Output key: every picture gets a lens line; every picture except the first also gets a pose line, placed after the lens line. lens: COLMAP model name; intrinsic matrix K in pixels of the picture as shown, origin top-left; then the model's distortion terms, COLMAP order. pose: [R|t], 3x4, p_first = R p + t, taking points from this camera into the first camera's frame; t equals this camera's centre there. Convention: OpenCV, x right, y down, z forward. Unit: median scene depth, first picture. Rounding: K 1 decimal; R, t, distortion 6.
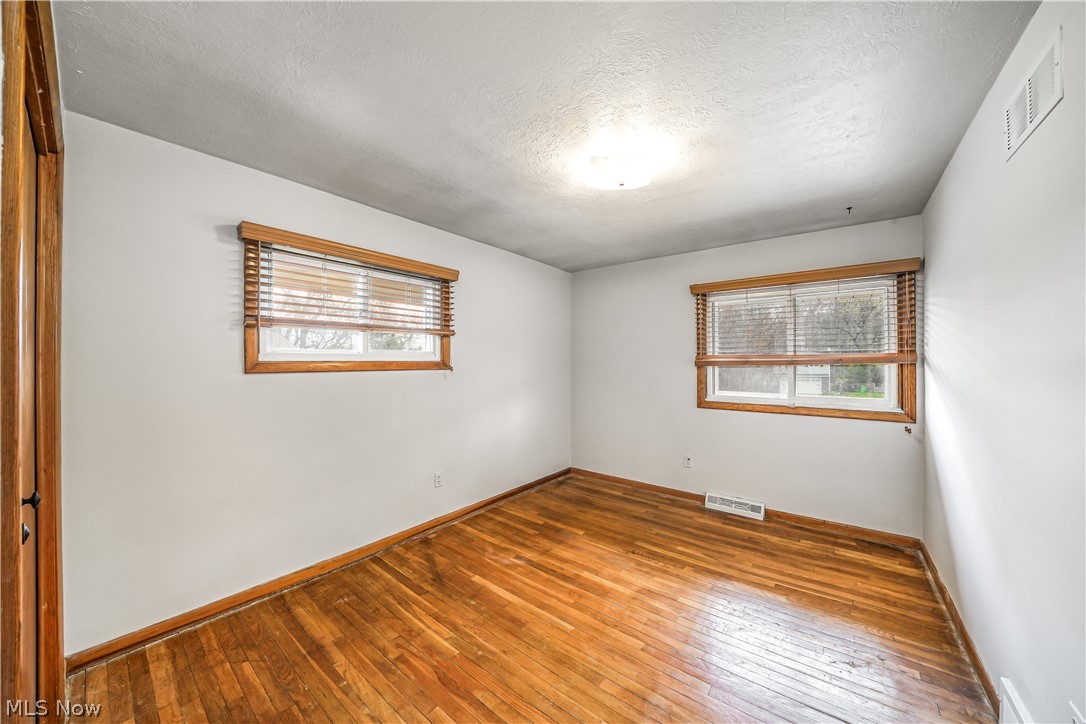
lens RADIAL K [[378.4, 0, 539.1], [0, 378.4, 363.0], [0, 0, 1]] dist [-0.019616, 0.000049]
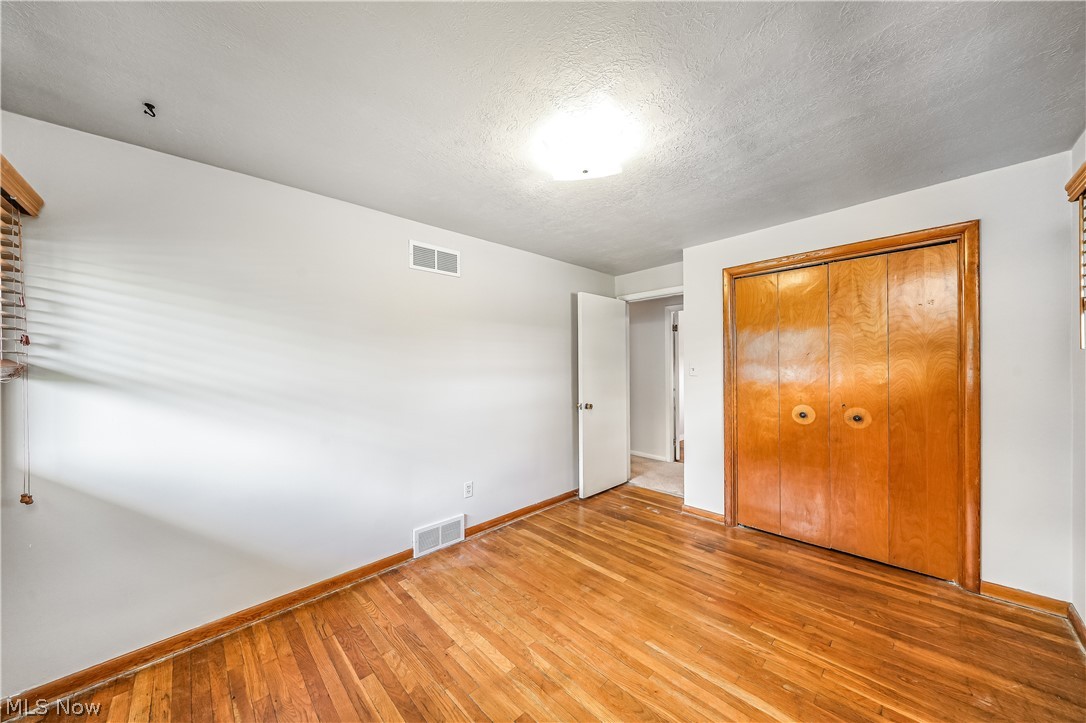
lens RADIAL K [[378.4, 0, 539.1], [0, 378.4, 362.5], [0, 0, 1]] dist [-0.019616, 0.000049]
pose [[-0.991604, 0.017073, 0.128182, 0.221061], [0.016550, 0.999850, -0.005141, -0.009289], [-0.128250, -0.002976, -0.991737, 1.916984]]
